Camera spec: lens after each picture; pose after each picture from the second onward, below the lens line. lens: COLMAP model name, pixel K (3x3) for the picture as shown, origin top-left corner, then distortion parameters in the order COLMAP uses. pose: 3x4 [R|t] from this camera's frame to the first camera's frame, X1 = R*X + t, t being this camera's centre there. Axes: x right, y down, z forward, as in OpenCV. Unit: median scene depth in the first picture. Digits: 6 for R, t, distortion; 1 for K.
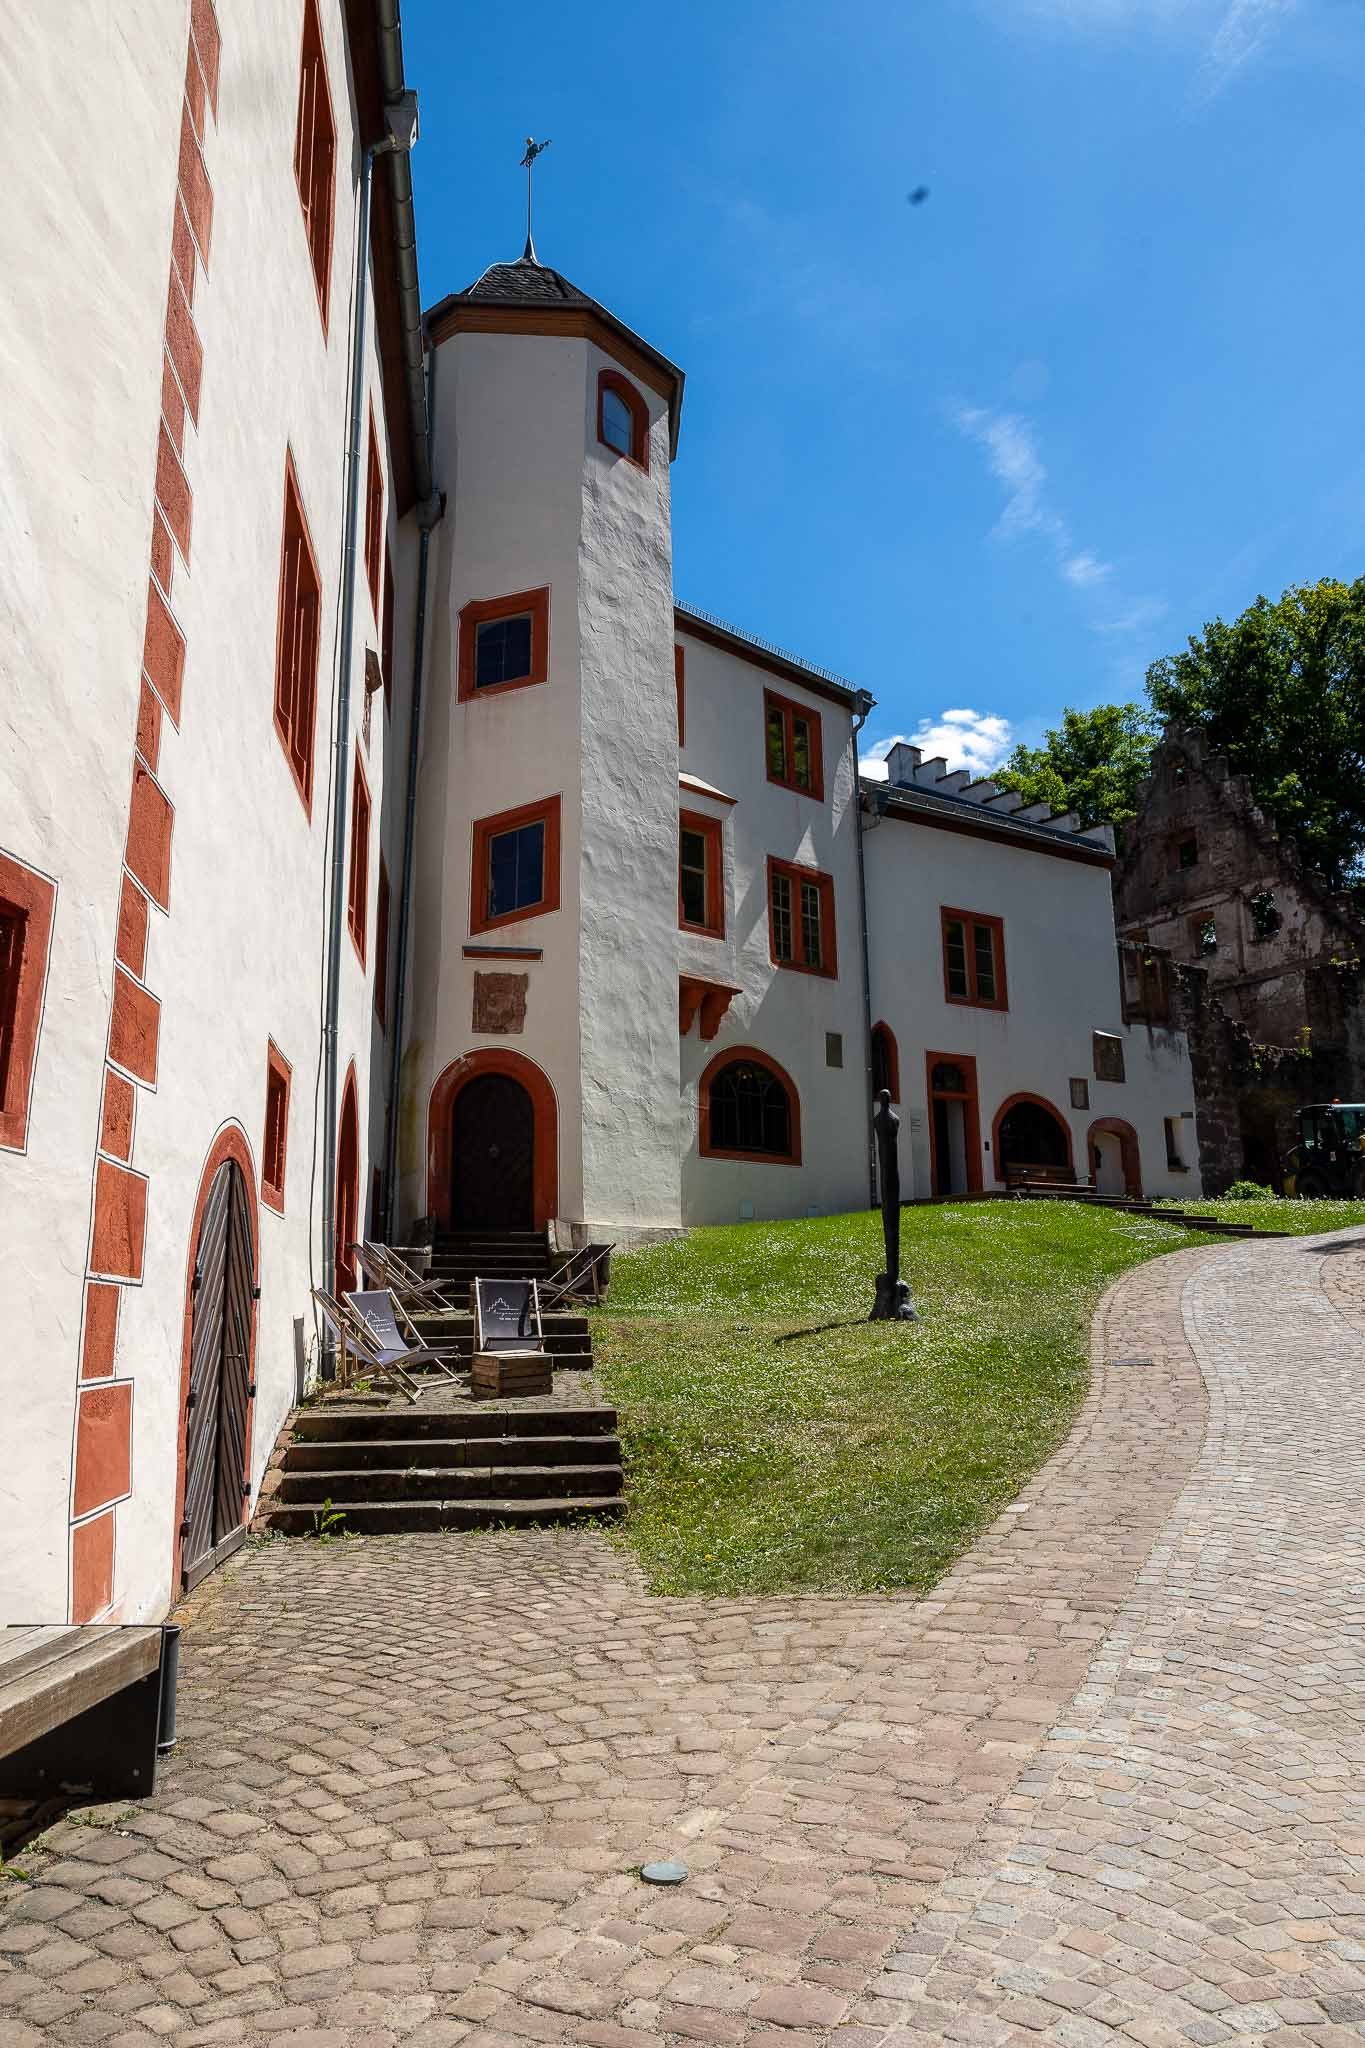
lens RADIAL K [[1474.5, 0, 682.5], [0, 1474.5, 1024.0], [0, 0, 1]] dist [0.005491, 0.002040]
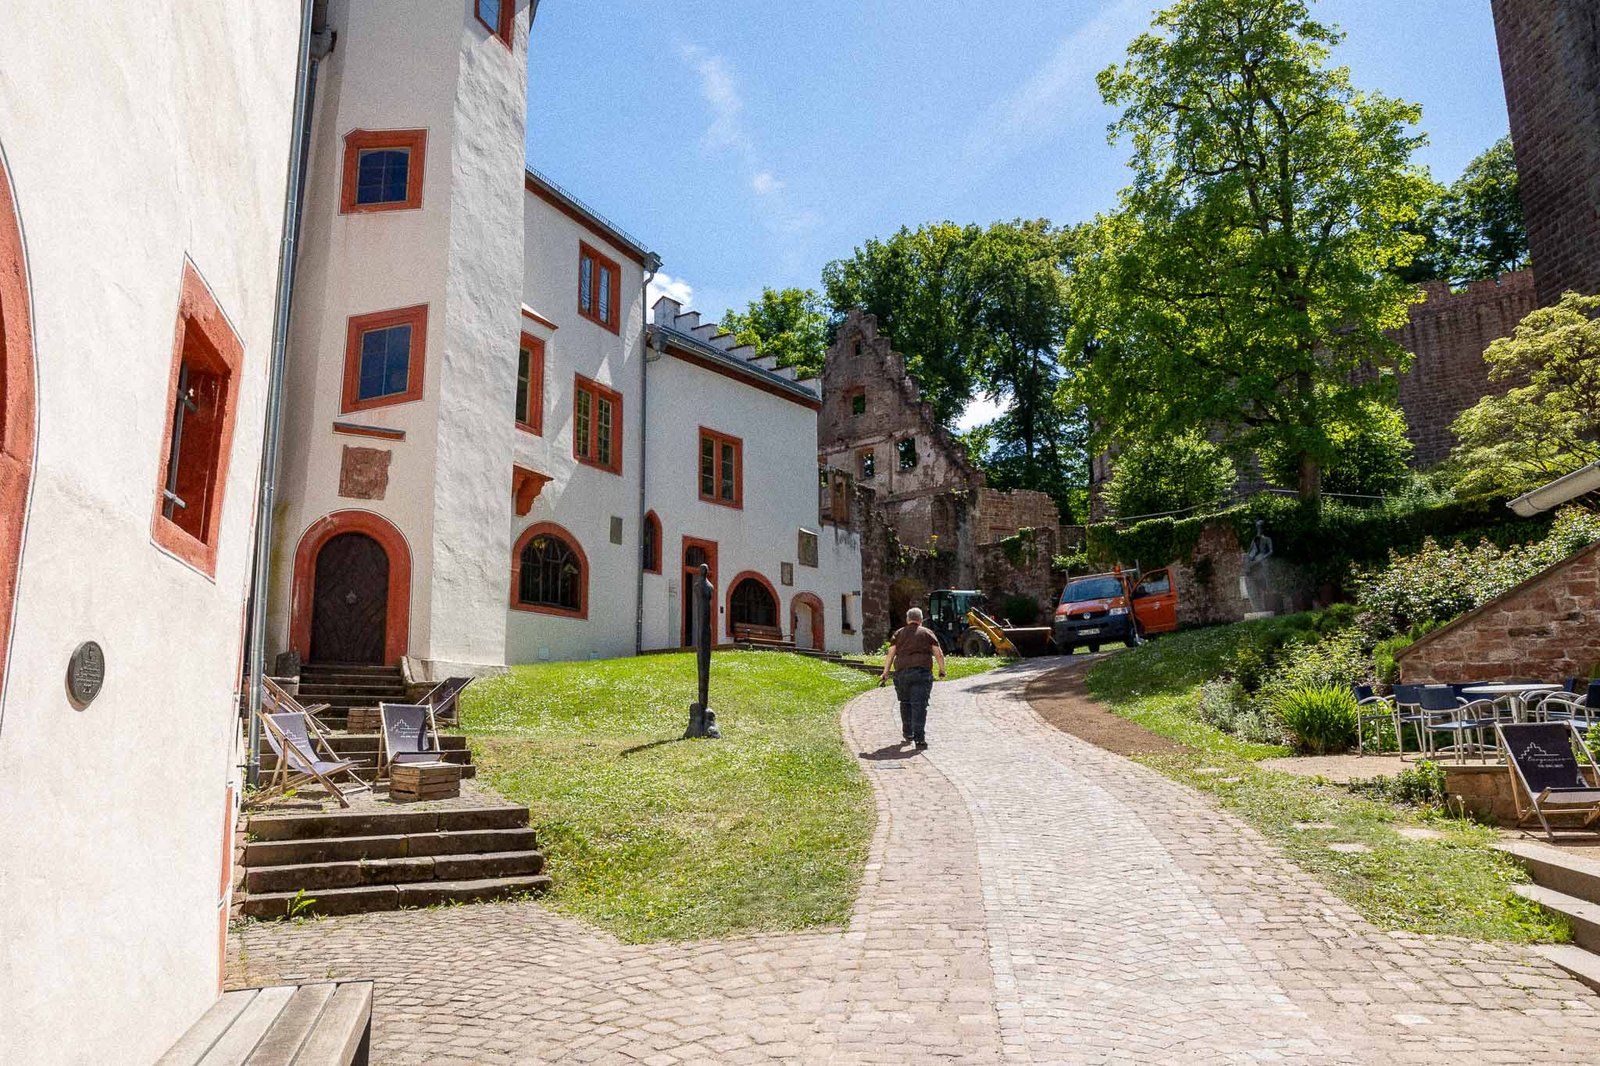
lens RADIAL K [[1151.9, 0, 800.0], [0, 1151.9, 533.0], [0, 0, 1]] dist [0.005491, 0.002040]
pose [[0.933334, 0.063139, 0.353412, -0.101740], [-0.068967, 0.997611, 0.003908, 0.005054], [-0.352321, -0.028021, 0.935459, 0.006559]]
